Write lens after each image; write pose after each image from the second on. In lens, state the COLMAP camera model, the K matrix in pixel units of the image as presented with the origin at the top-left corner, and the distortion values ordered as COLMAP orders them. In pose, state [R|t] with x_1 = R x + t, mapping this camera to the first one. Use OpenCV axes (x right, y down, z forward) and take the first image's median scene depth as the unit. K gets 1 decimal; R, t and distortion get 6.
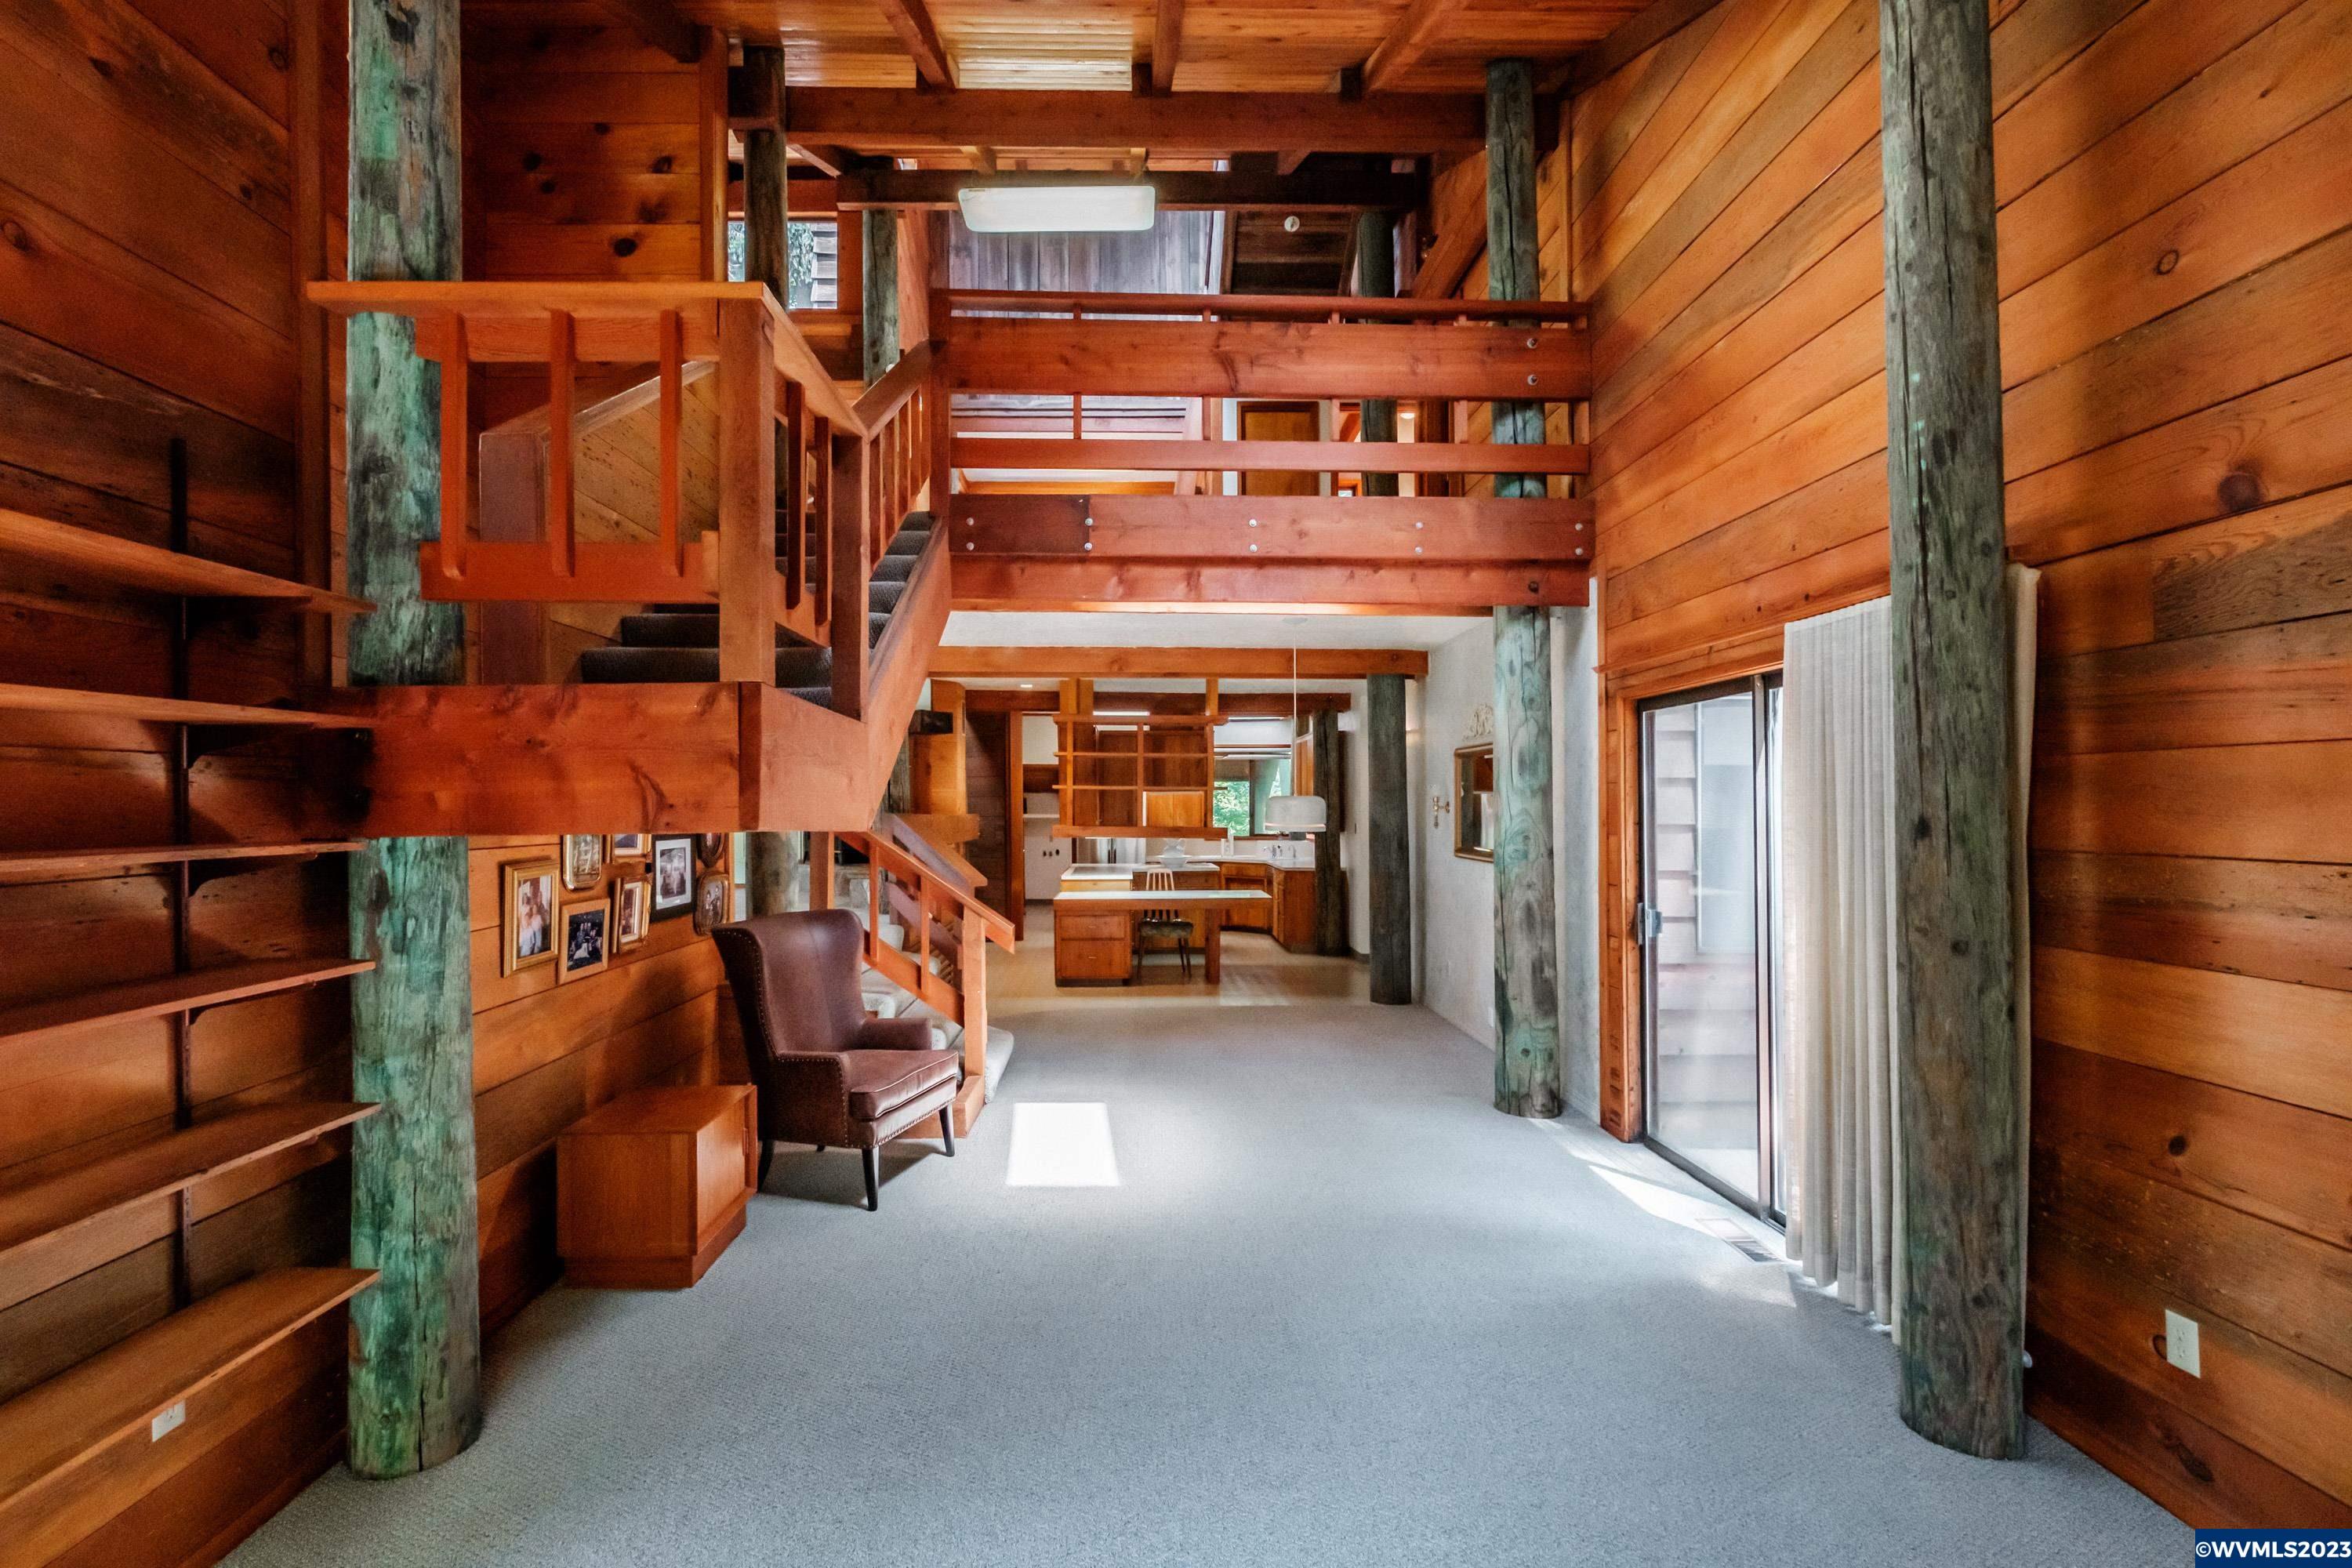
lens RADIAL K [[1072.1, 0, 1166.4], [0, 1072.1, 796.0], [0, 0, 1]] dist [0.002457, 0.000027]
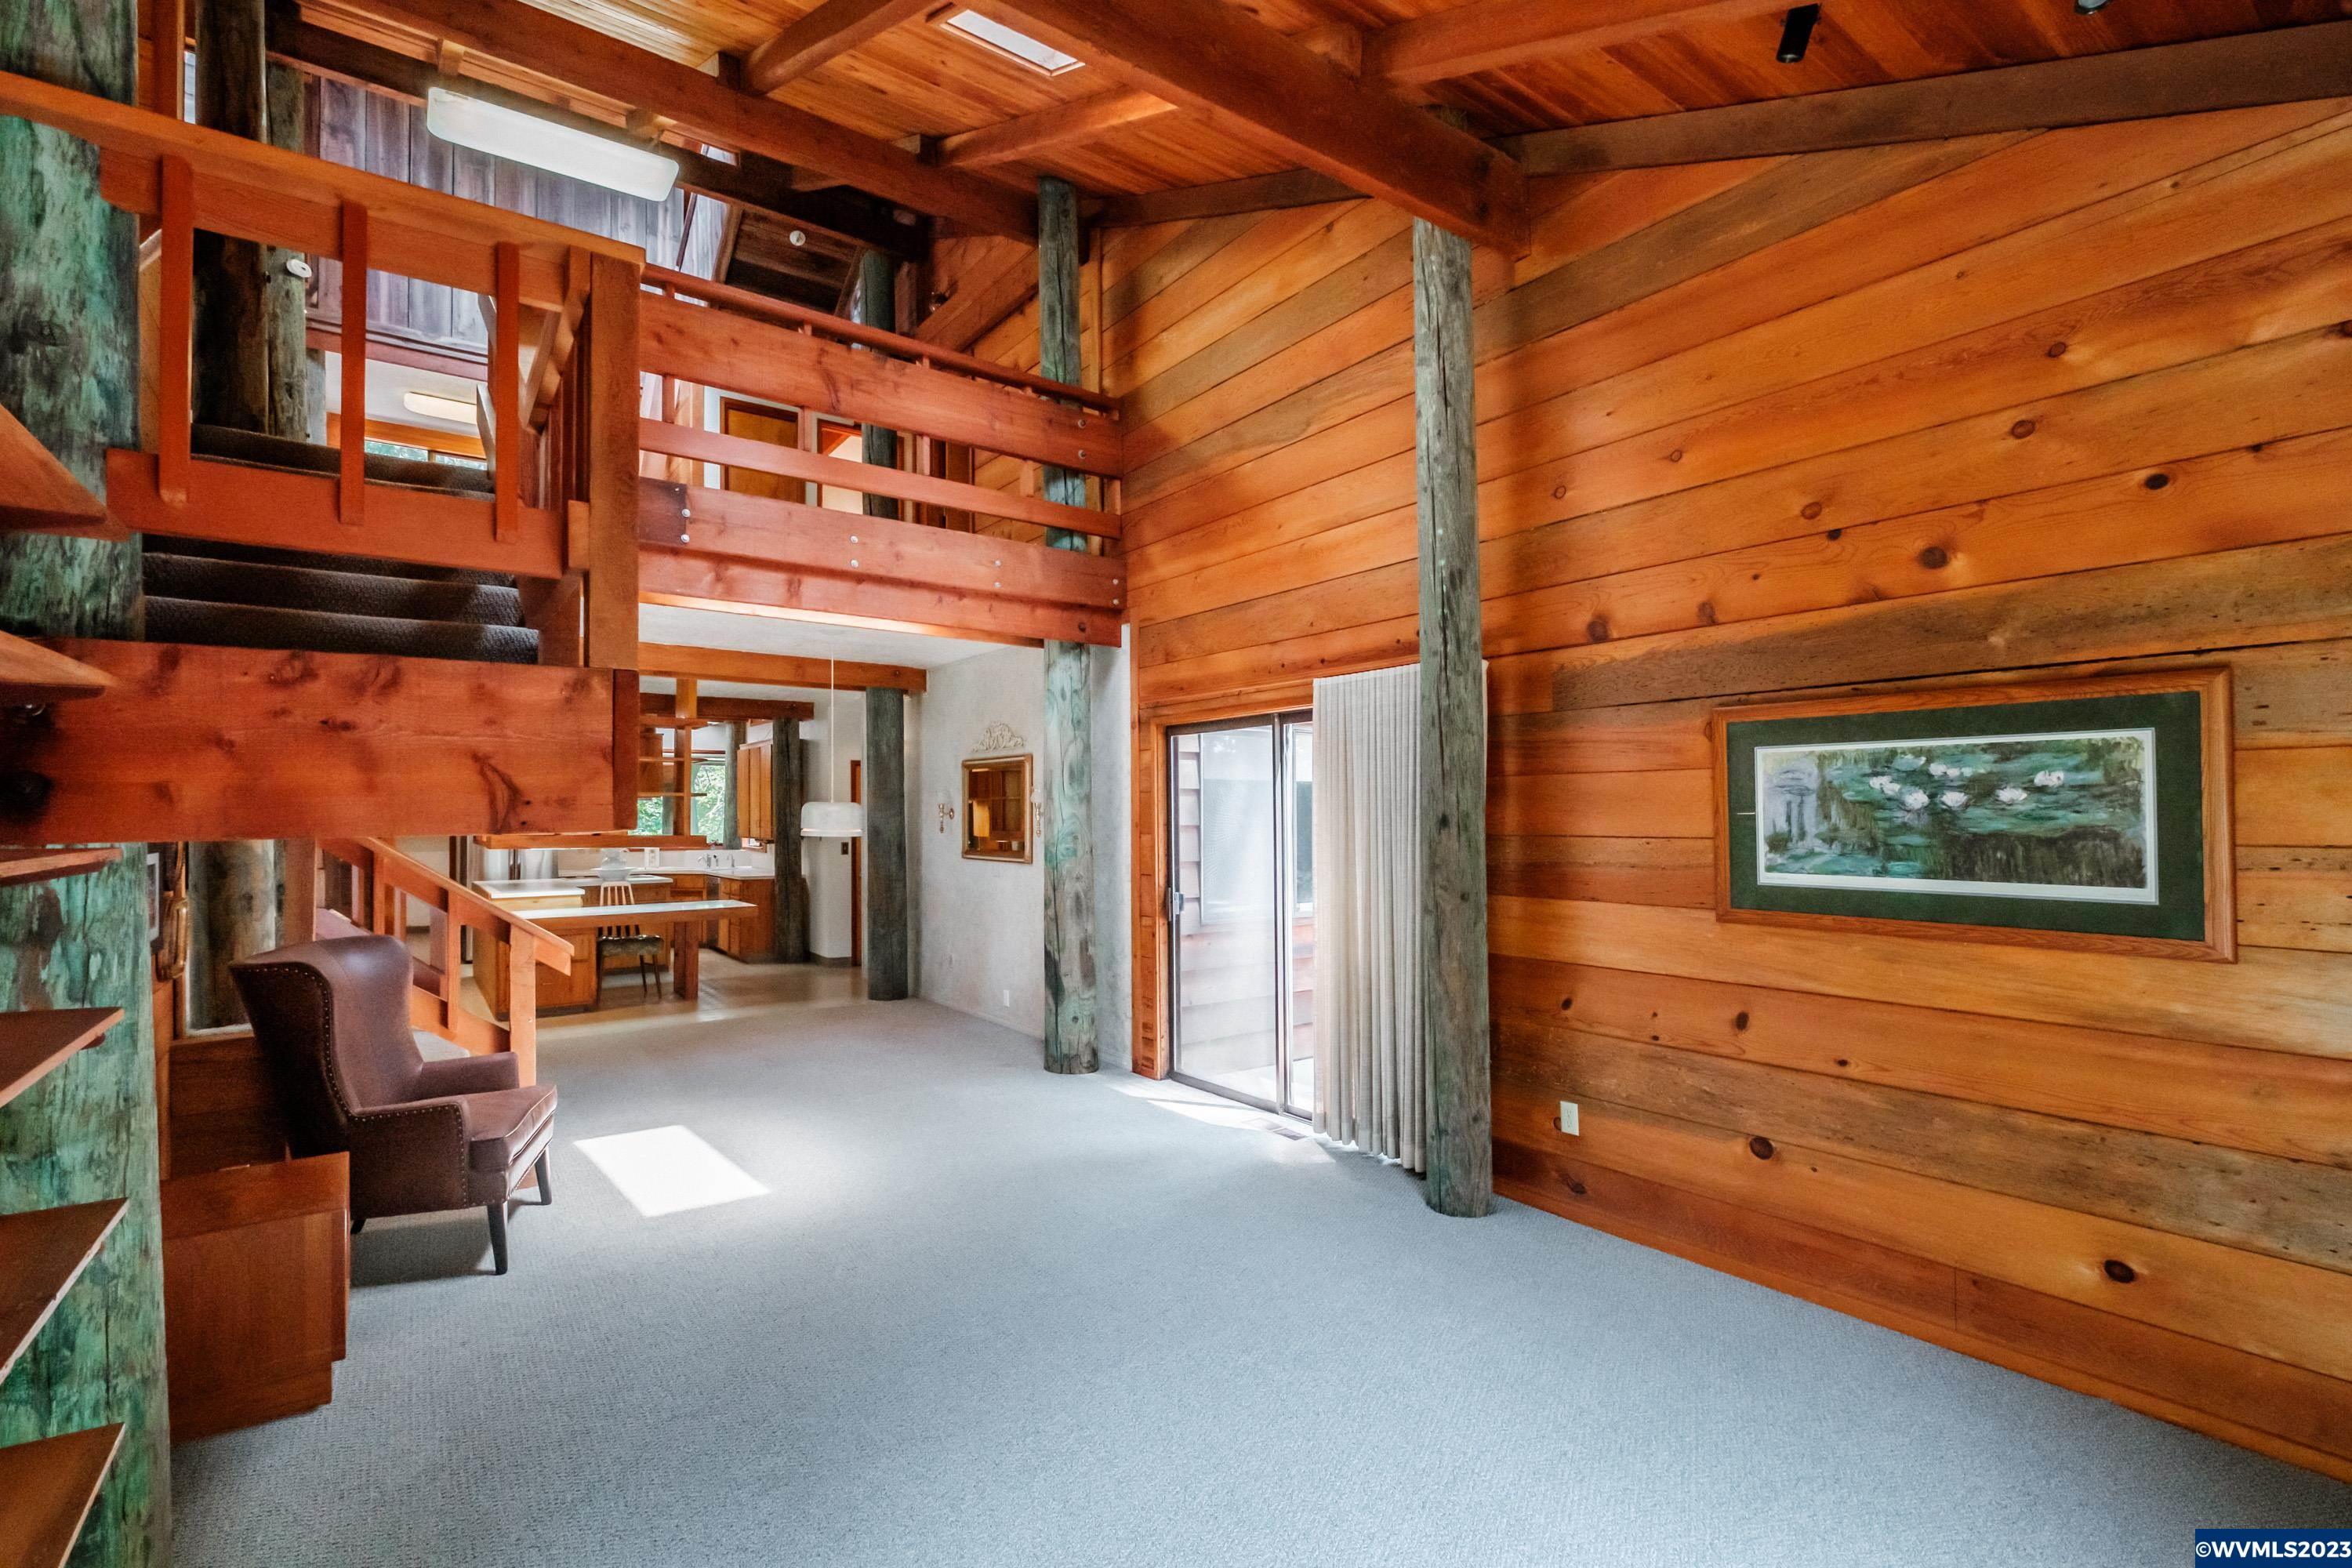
lens RADIAL K [[1049.8, 0, 1161.9], [0, 1049.8, 792.0], [0, 0, 1]] dist [-0.000315, -0.000291]
pose [[0.820668, 0.010803, 0.571303, -0.298012], [-0.002750, 0.999884, -0.014957, 0.006645], [-0.571398, 0.010704, 0.820603, -0.007556]]
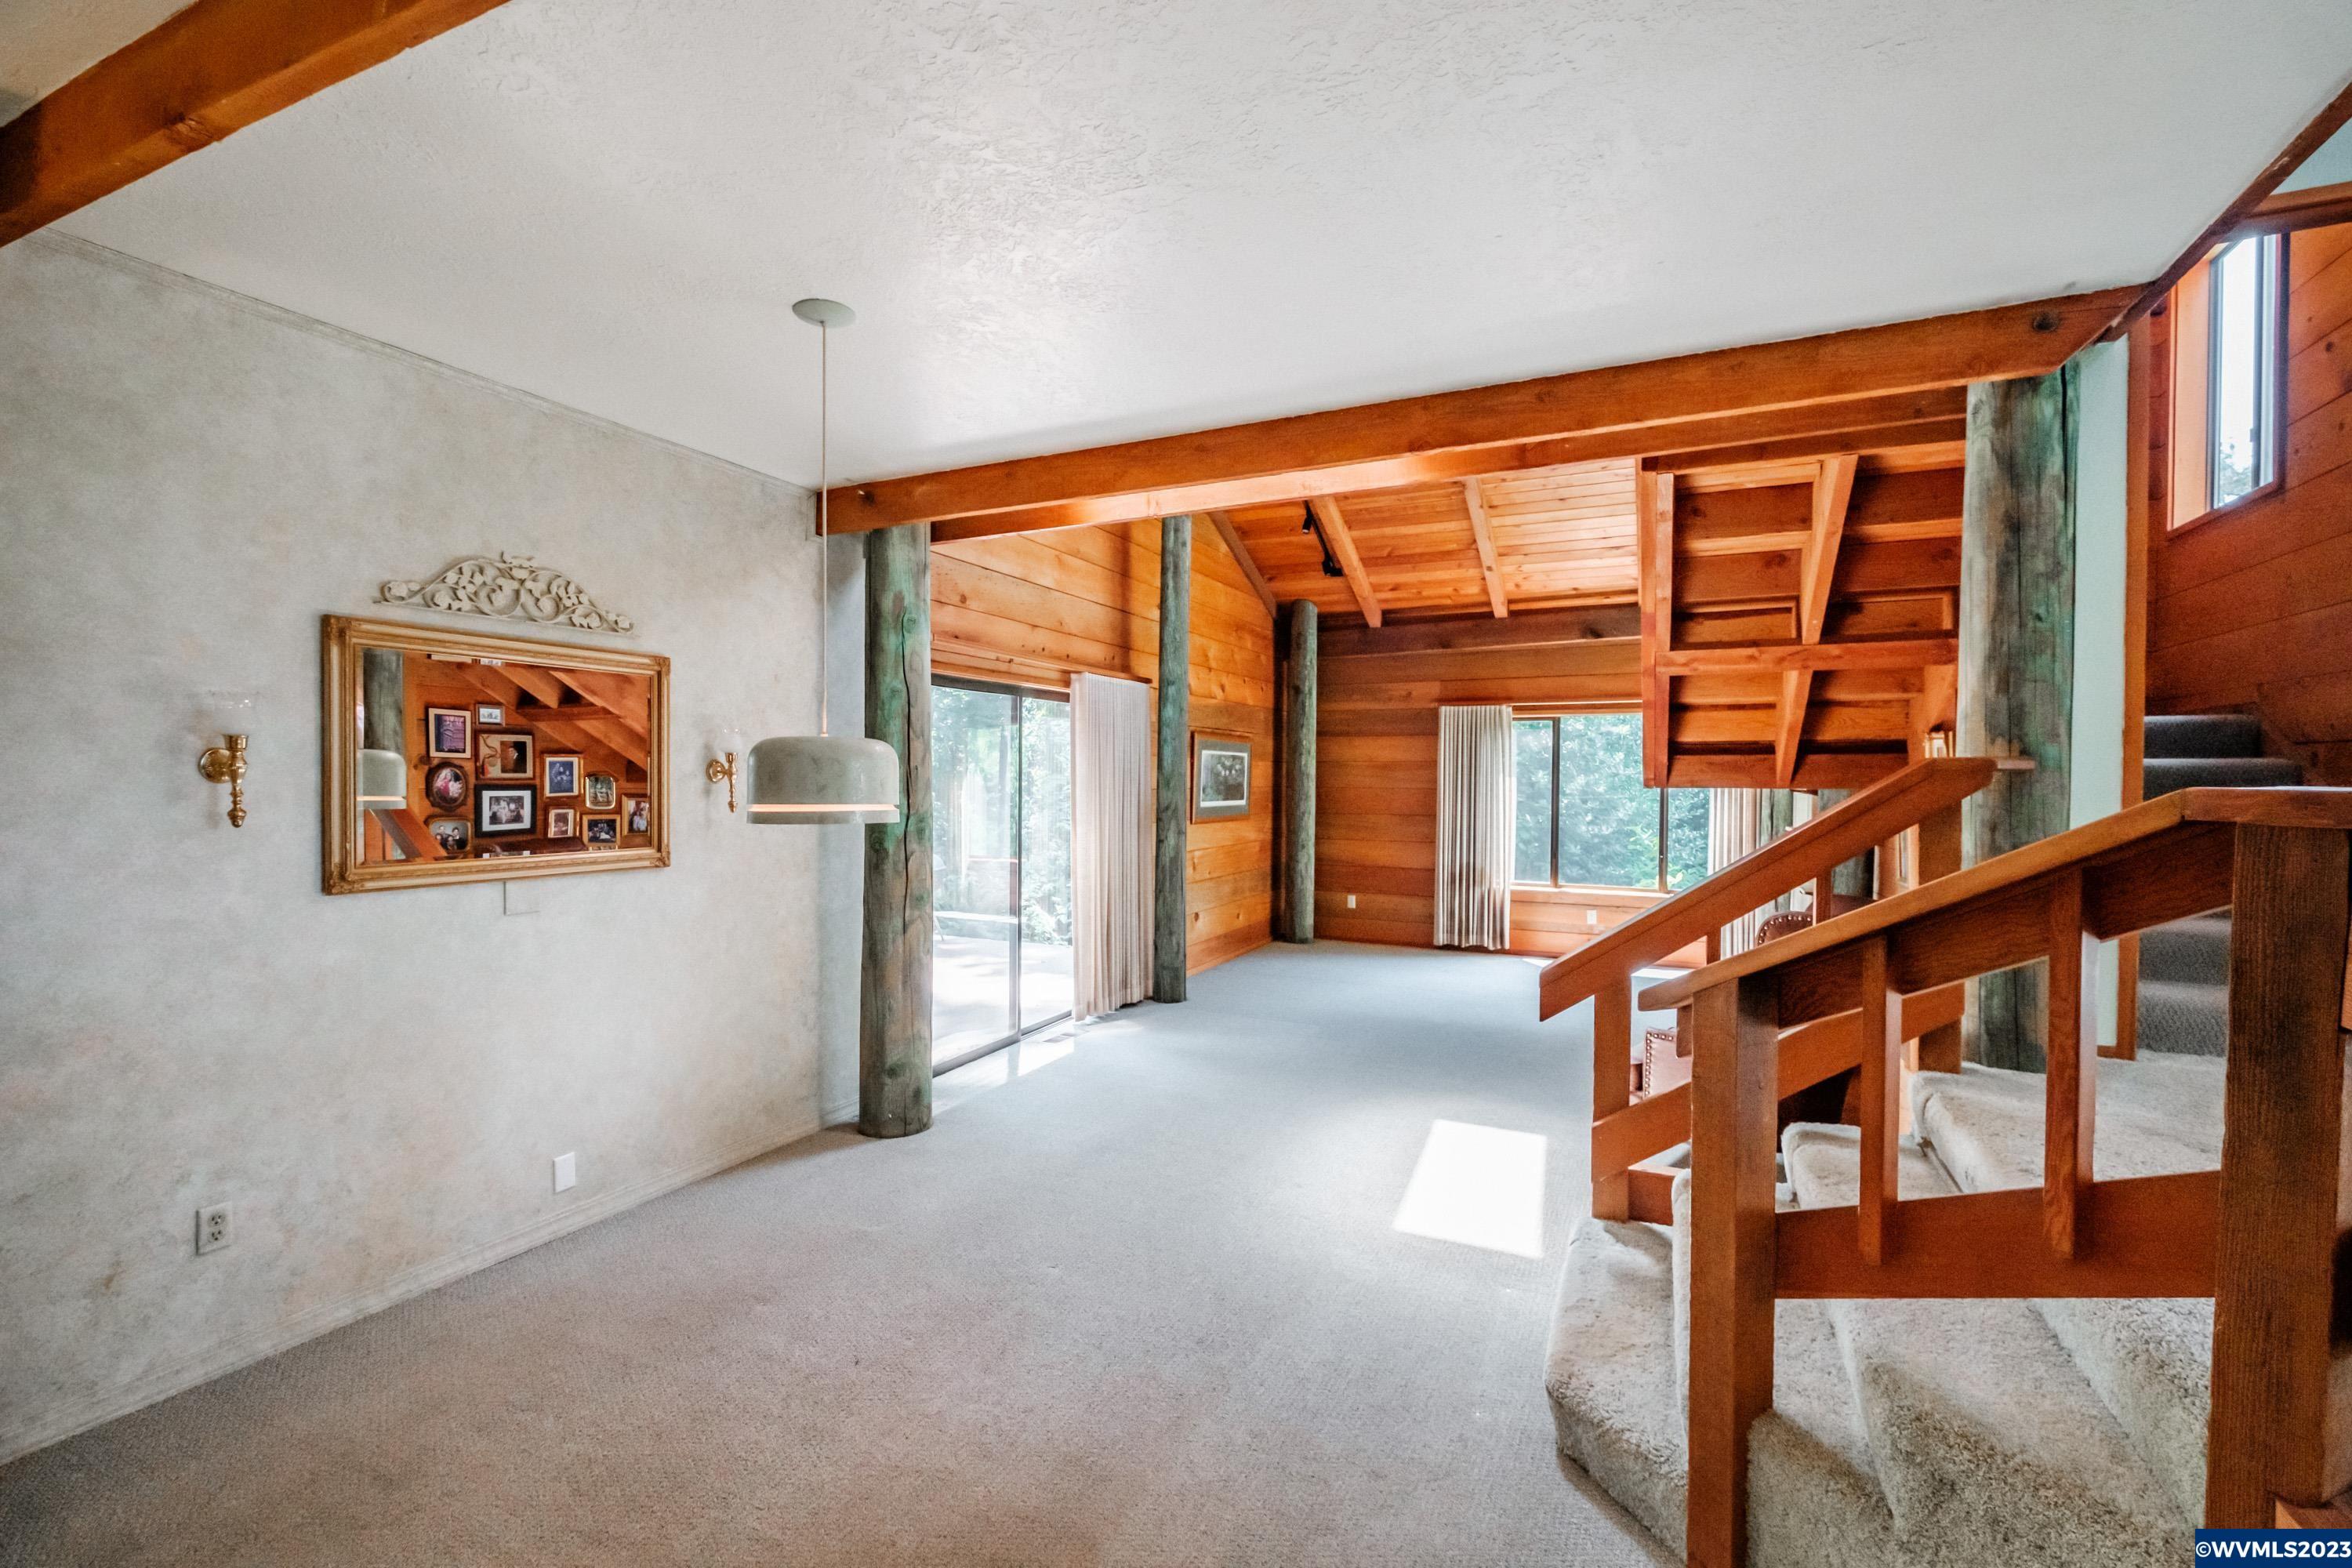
lens RADIAL K [[1049.8, 0, 1161.9], [0, 1049.8, 792.0], [0, 0, 1]] dist [-0.000315, -0.000291]
pose [[-0.894161, -0.008243, 0.447670, -0.269185], [-0.006863, 0.999965, 0.004705, 0.026325], [-0.447693, 0.001135, -0.894187, 2.059412]]
